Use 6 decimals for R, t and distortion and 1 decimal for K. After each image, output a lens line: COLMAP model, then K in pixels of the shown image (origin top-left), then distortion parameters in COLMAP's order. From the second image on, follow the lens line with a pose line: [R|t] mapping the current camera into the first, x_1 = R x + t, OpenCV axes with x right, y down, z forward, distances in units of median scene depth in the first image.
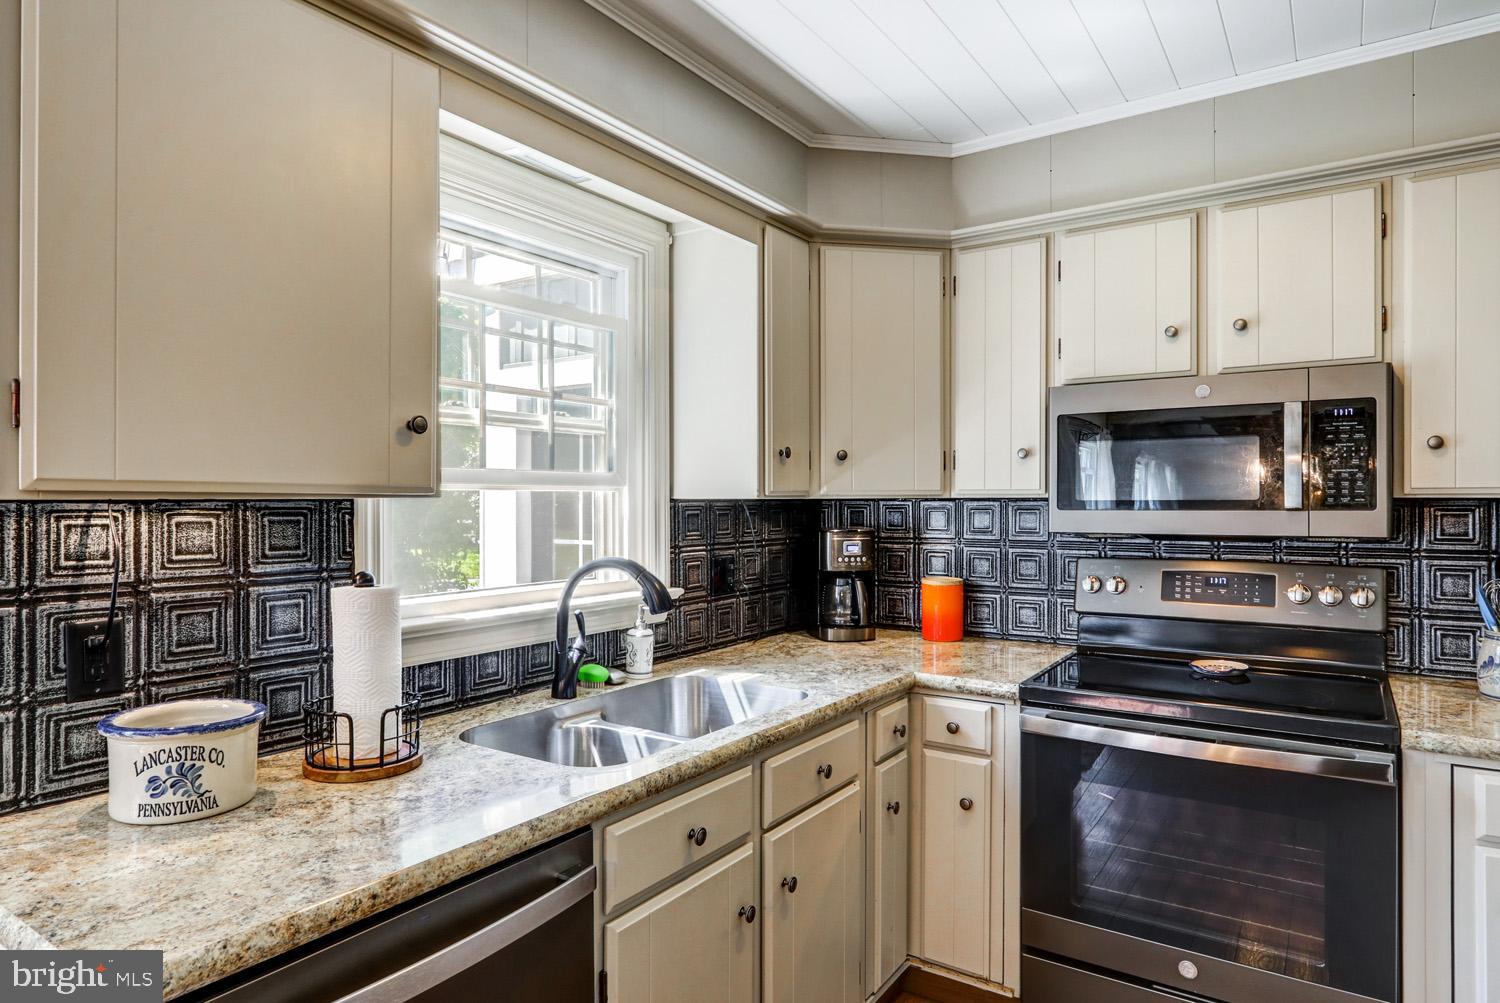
lens RADIAL K [[876.4, 0, 750.0], [0, 876.4, 501.5], [0, 0, 1]] dist [-0.000725, -0.000069]
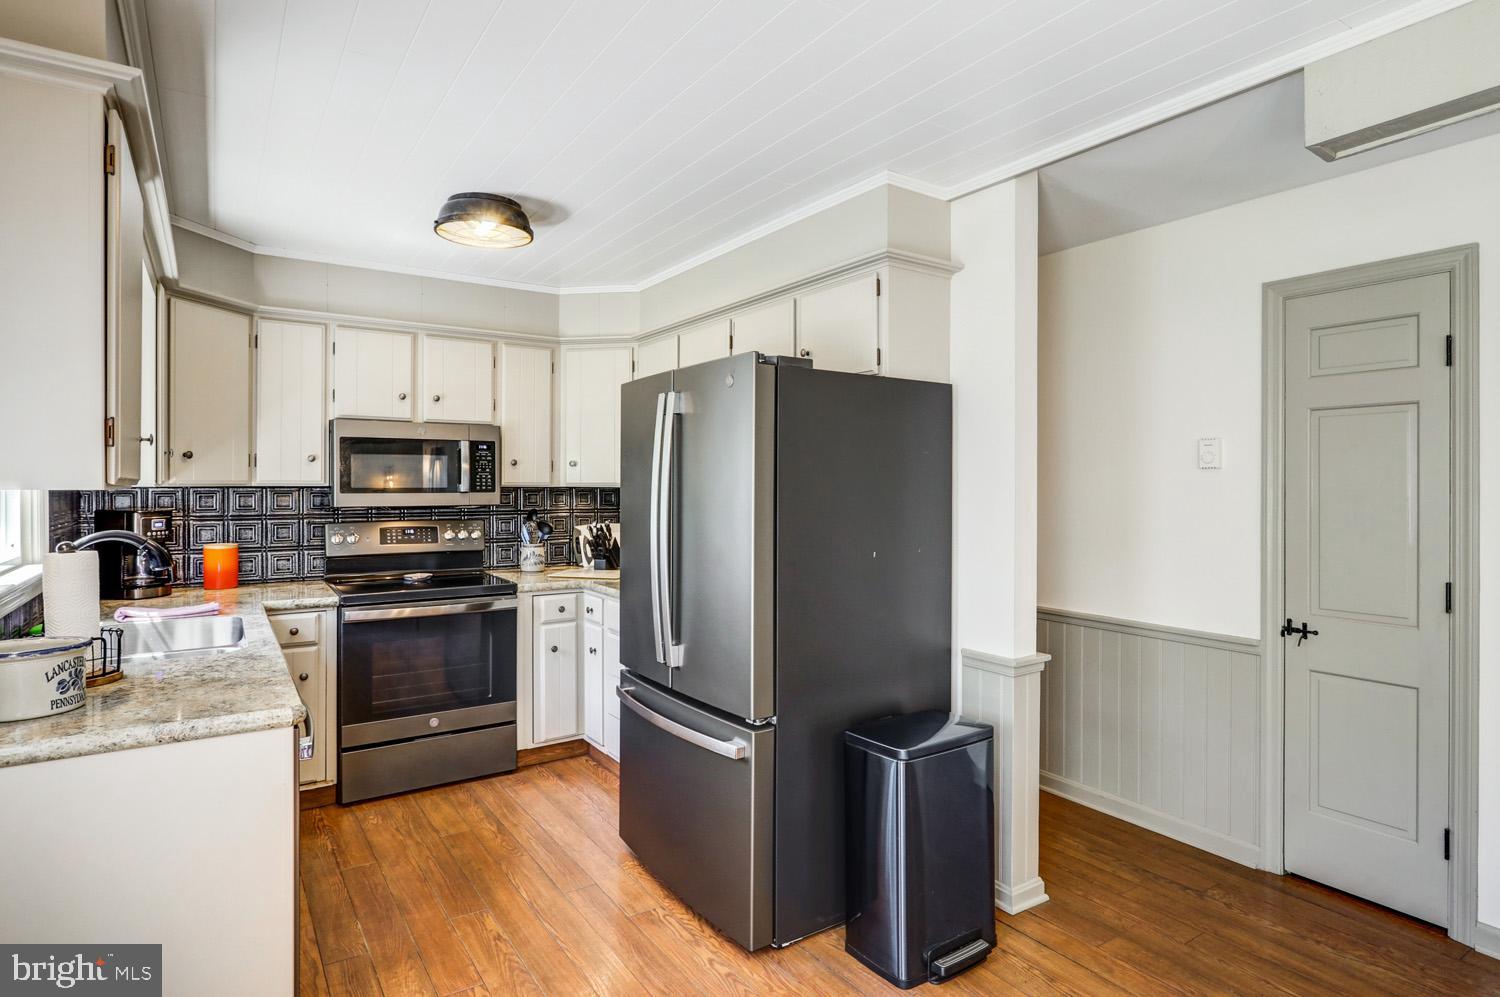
lens RADIAL K [[810.1, 0, 750.0], [0, 810.1, 498.5], [0, 0, 1]] dist [-0.001547, -0.000249]
pose [[0.369976, -0.013440, 0.928944, -0.825521], [-0.001134, 0.999888, 0.014918, -0.005034], [-0.929041, -0.006572, 0.369919, -0.307815]]
